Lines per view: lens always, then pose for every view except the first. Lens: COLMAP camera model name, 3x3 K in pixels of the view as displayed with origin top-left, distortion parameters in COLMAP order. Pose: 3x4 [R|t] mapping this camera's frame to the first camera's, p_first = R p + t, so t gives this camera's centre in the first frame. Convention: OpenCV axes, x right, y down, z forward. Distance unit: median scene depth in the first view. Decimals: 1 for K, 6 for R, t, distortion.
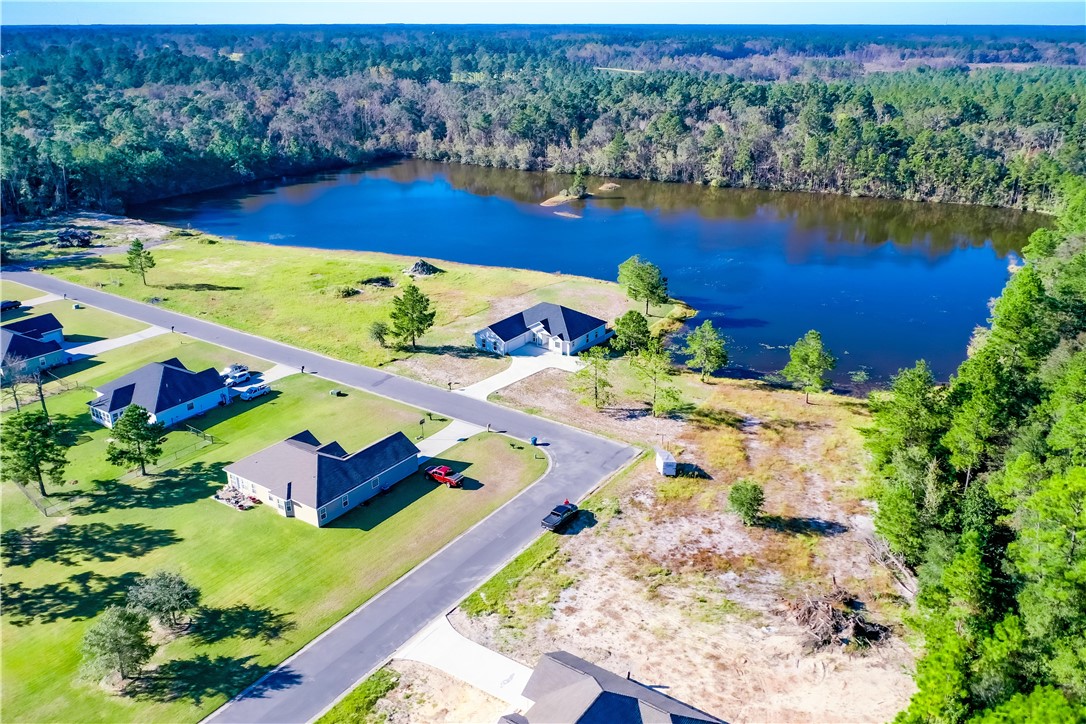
lens RADIAL K [[859.1, 0, 543.0], [0, 859.1, 362.0], [0, 0, 1]] dist [0.002911, 0.004440]
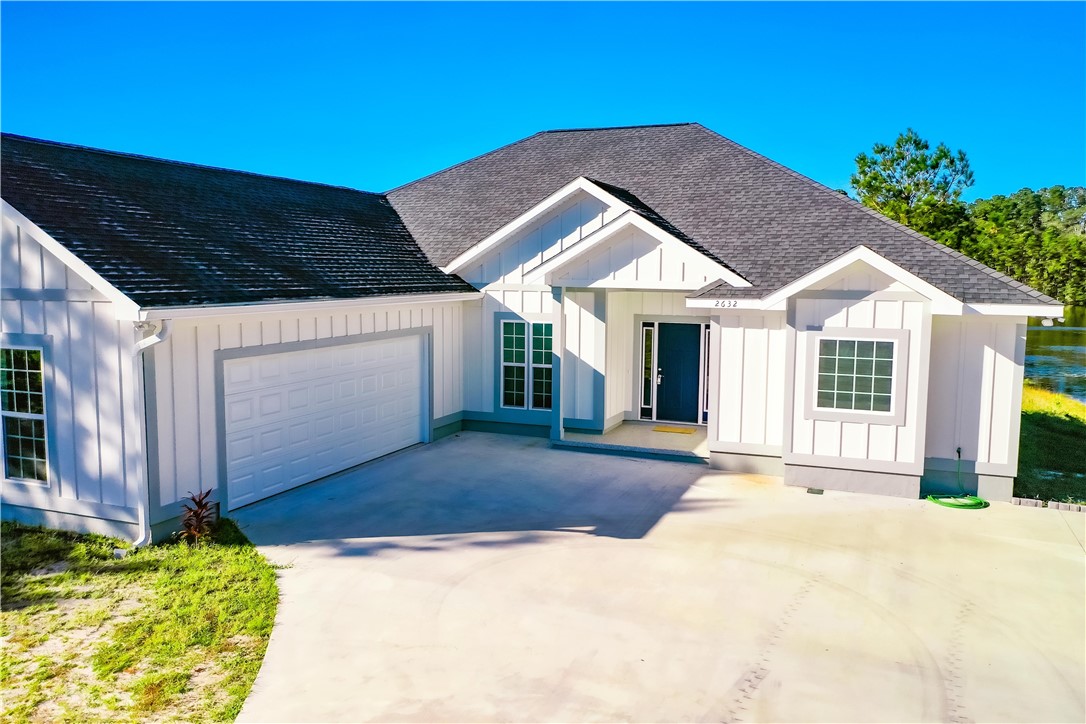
lens RADIAL K [[859.5, 0, 539.1], [0, 859.5, 359.8], [0, 0, 1]] dist [0.001269, 0.002223]
pose [[0.977723, -0.017108, 0.209203, -0.014831], [0.072271, 0.963170, -0.258998, -0.001149], [-0.197067, 0.268348, 0.942950, 0.460168]]
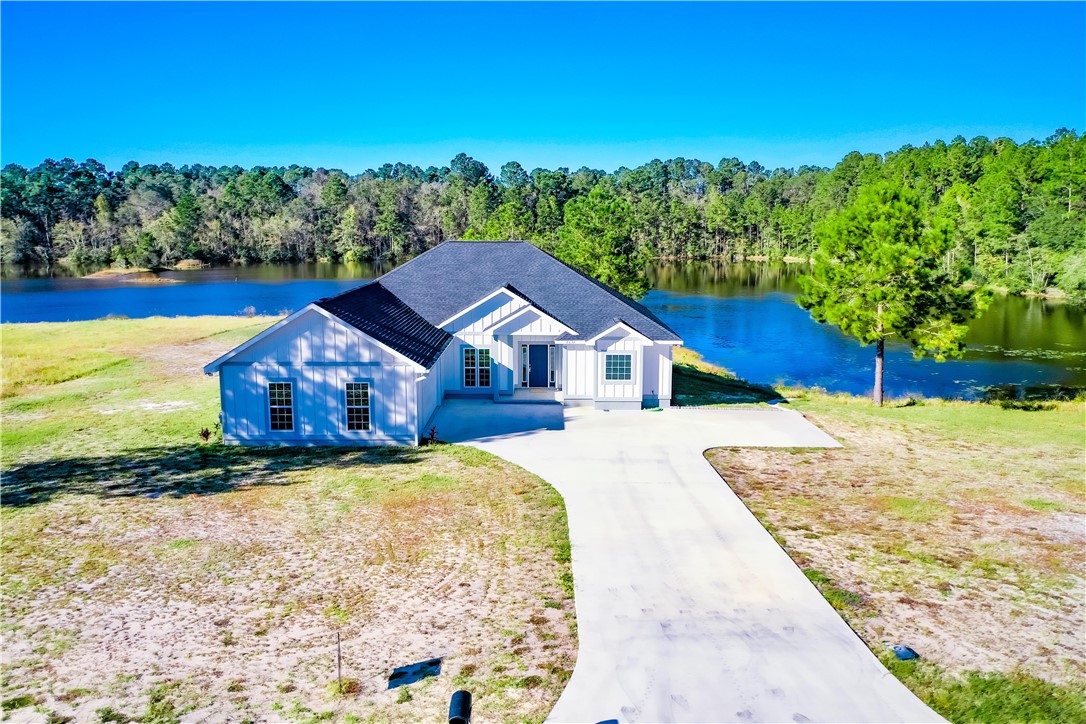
lens RADIAL K [[859.5, 0, 539.1], [0, 859.5, 359.8], [0, 0, 1]] dist [0.001269, 0.002223]
pose [[0.831157, -0.092830, 0.548233, -0.061780], [0.205992, 0.967217, -0.148522, 0.003703], [-0.516473, 0.236377, 0.823032, 0.408524]]
